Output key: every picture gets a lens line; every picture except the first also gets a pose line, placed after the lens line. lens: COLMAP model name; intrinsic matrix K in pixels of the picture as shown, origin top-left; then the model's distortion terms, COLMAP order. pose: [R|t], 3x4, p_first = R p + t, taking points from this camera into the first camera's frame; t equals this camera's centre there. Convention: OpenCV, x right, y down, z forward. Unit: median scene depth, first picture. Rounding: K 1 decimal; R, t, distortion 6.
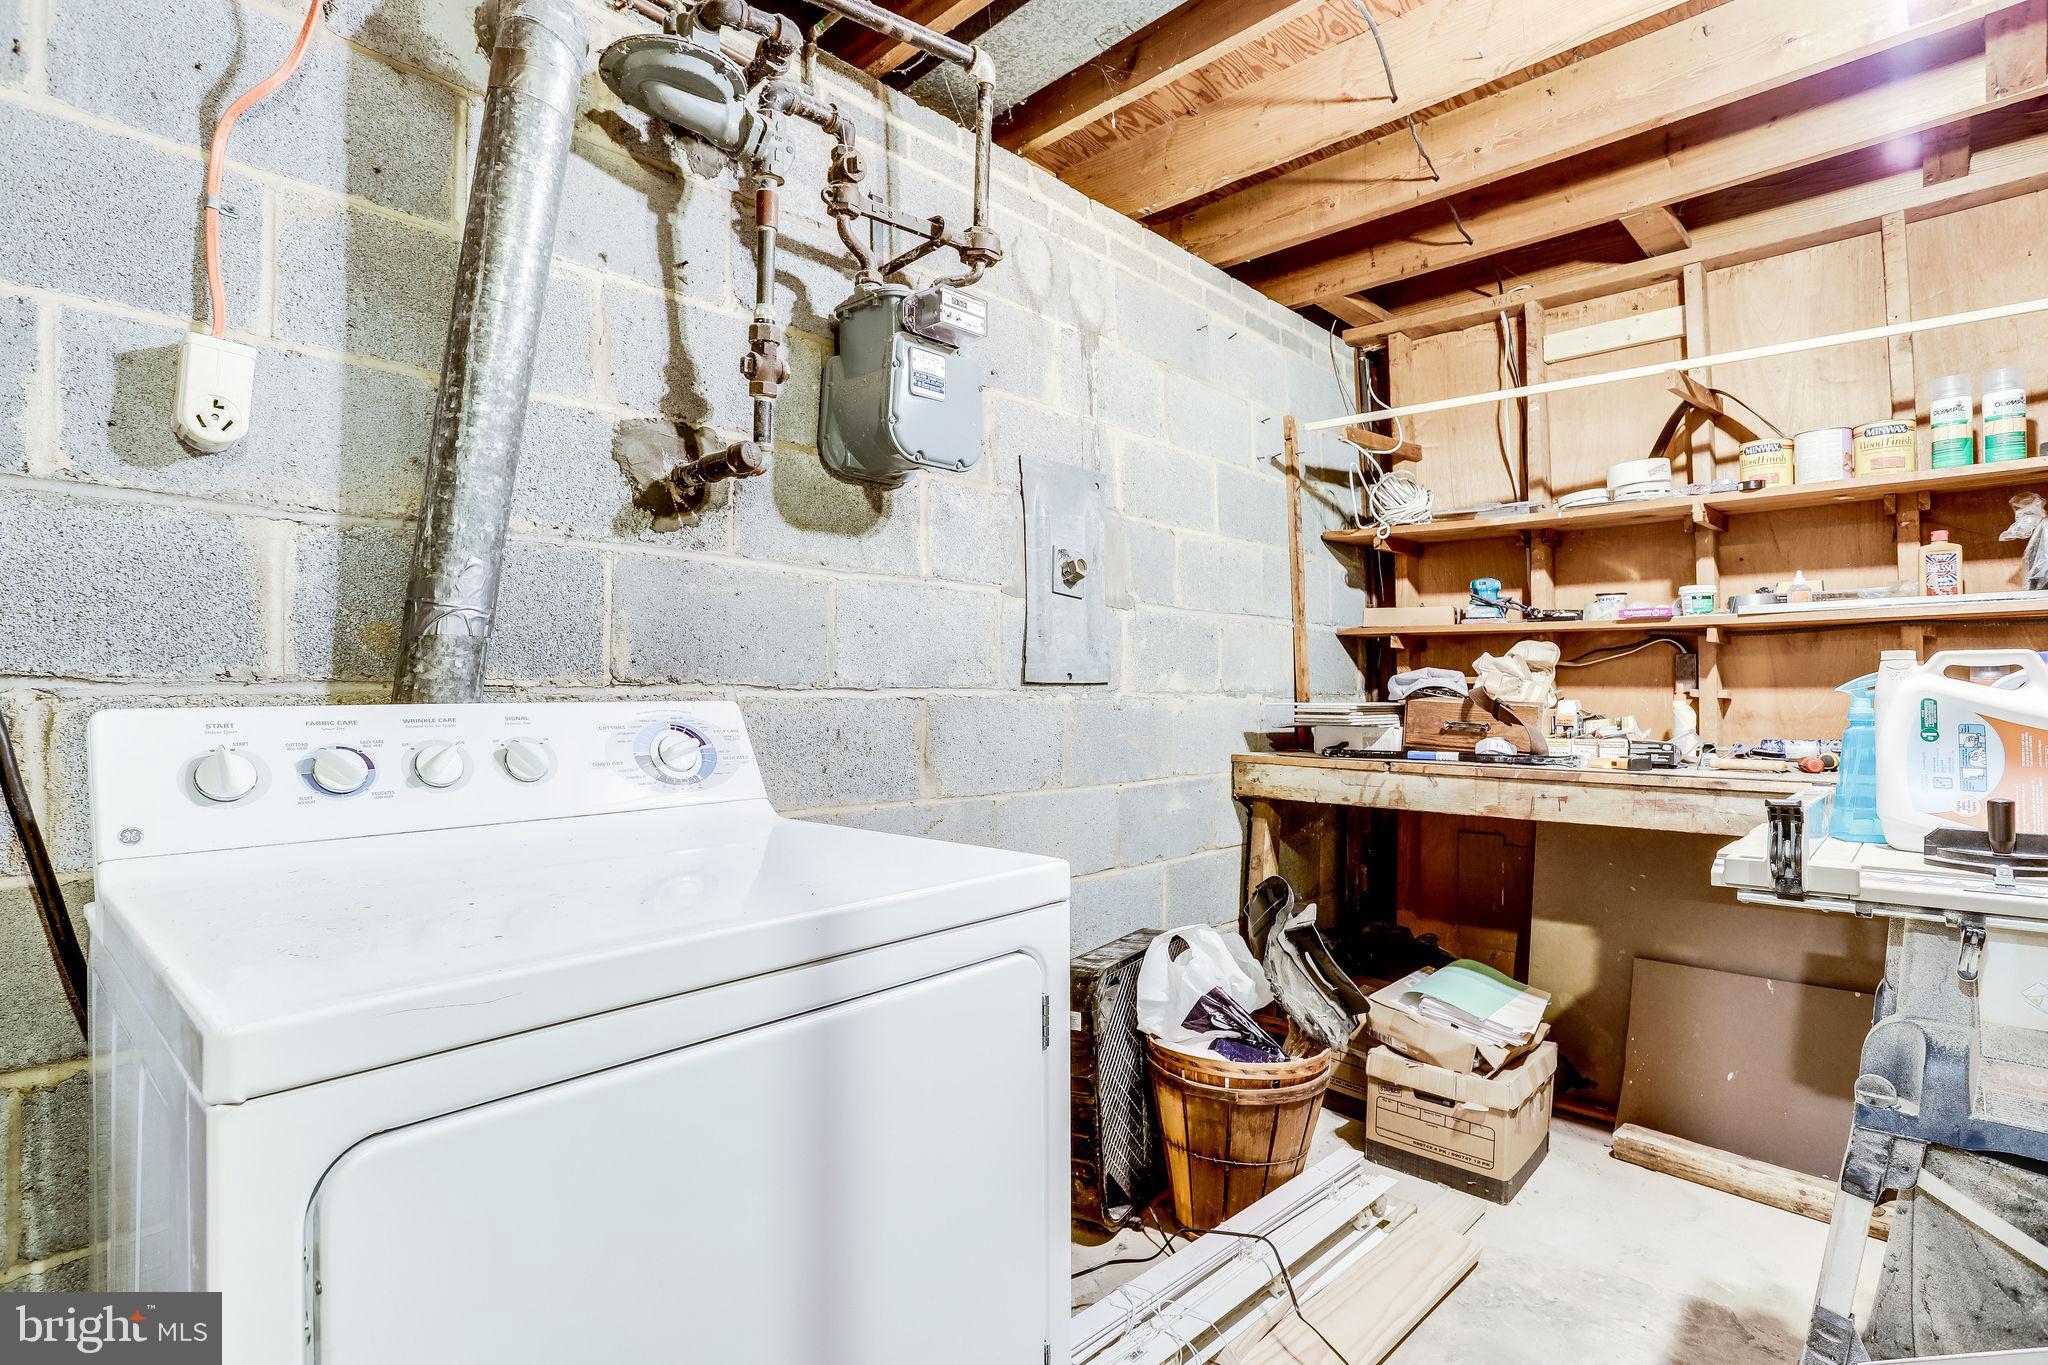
lens RADIAL K [[989.6, 0, 1019.9], [0, 989.6, 690.3], [0, 0, 1]] dist [0.002572, 0.001273]
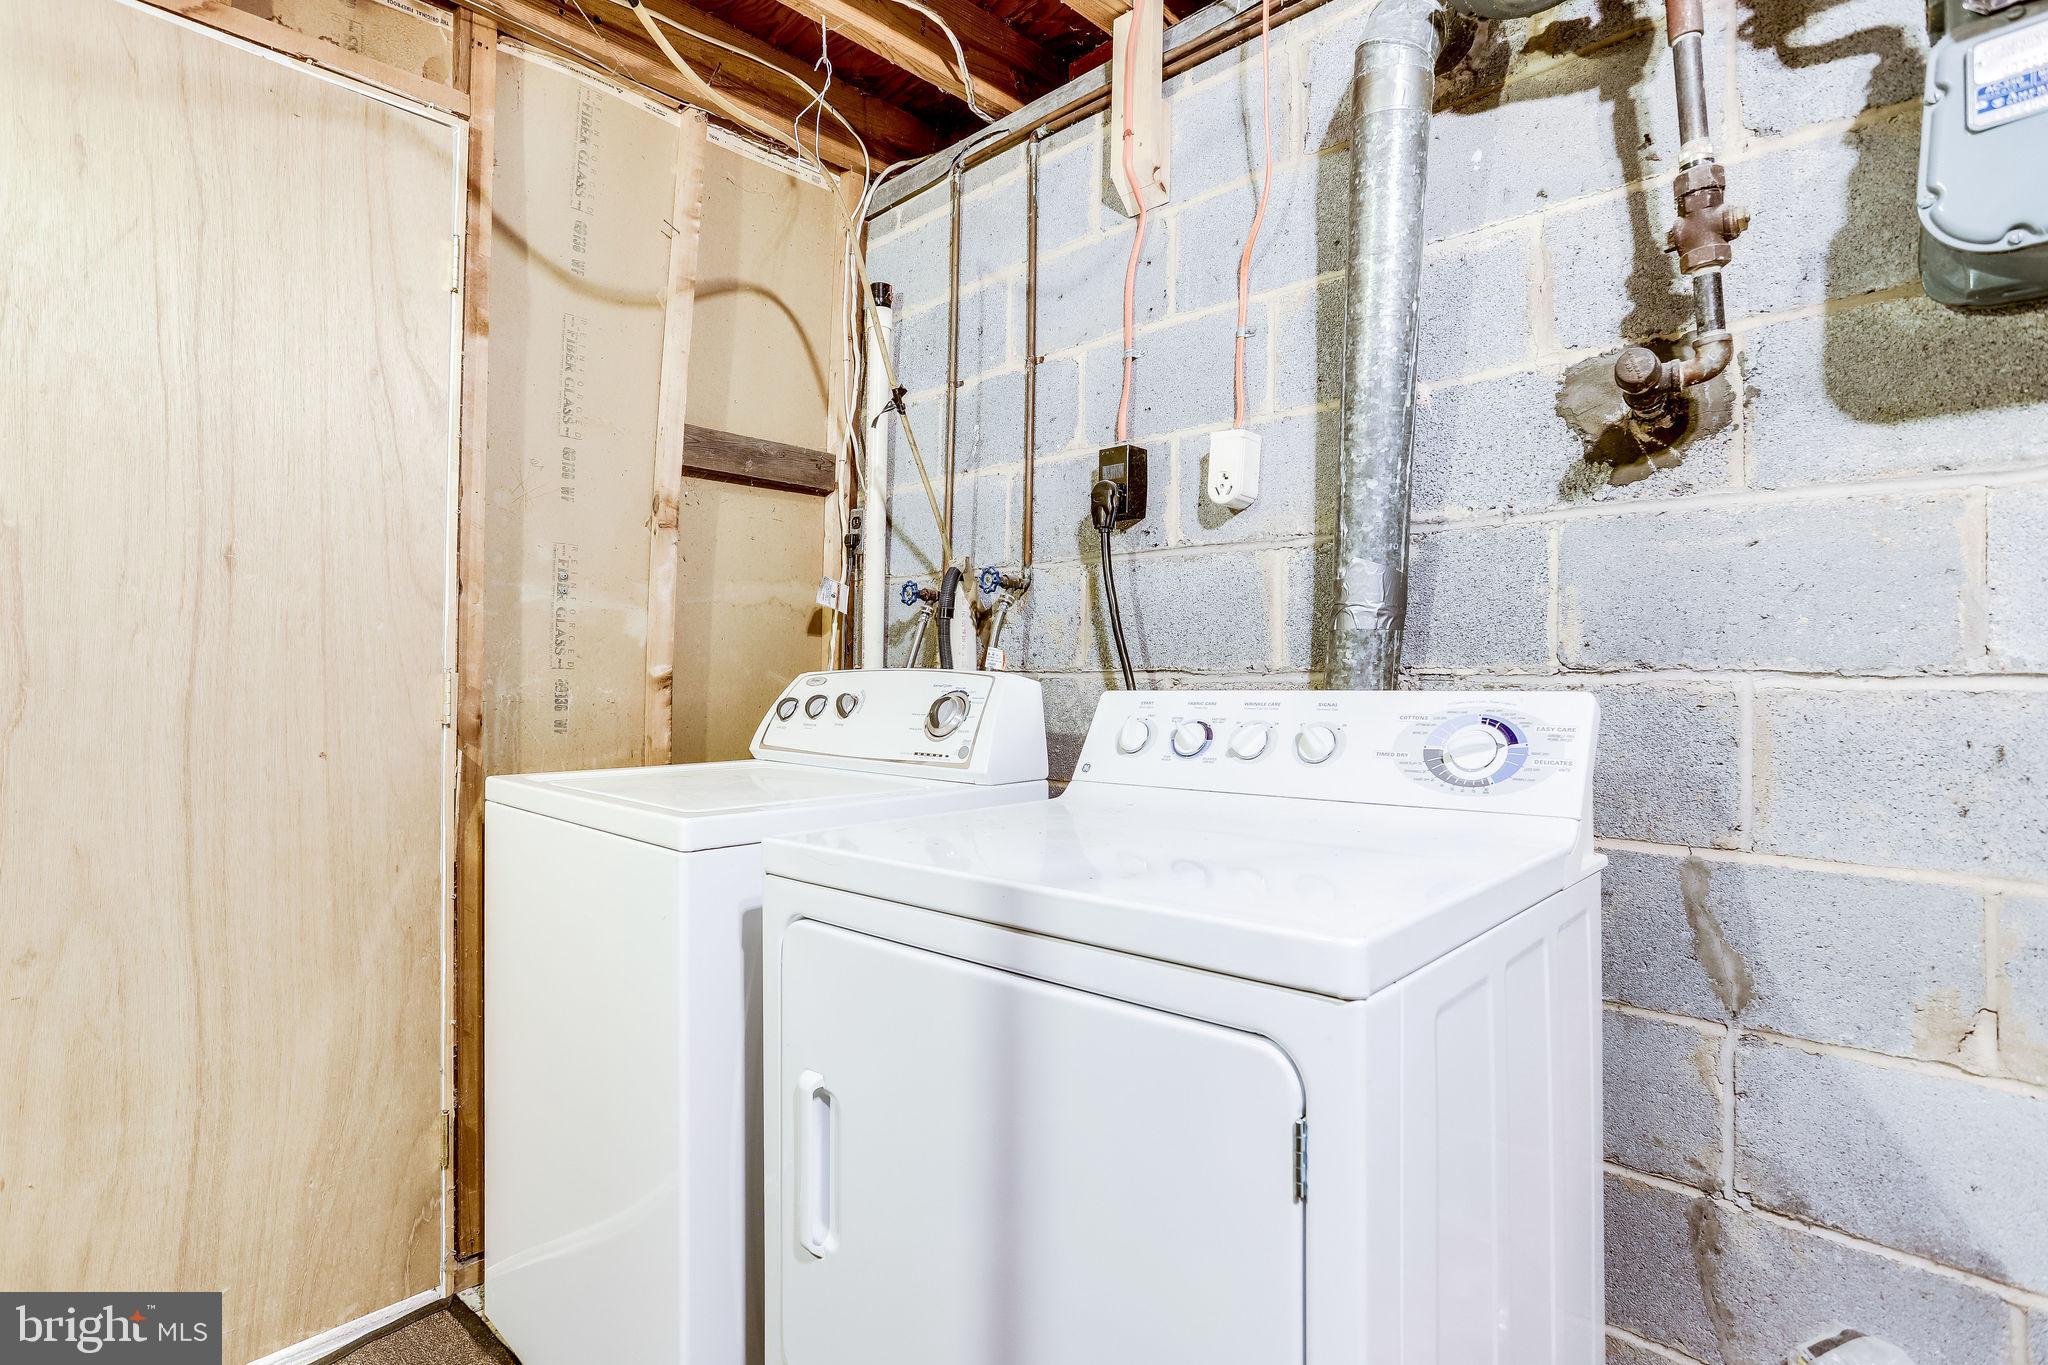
lens RADIAL K [[989.6, 0, 1019.9], [0, 989.6, 674.9], [0, 0, 1]] dist [0.002572, 0.001273]
pose [[0.053839, -0.004871, -0.998538, 0.437735], [0.000900, 0.999988, -0.004830, 0.000535], [0.998549, -0.000639, 0.053843, 0.474066]]
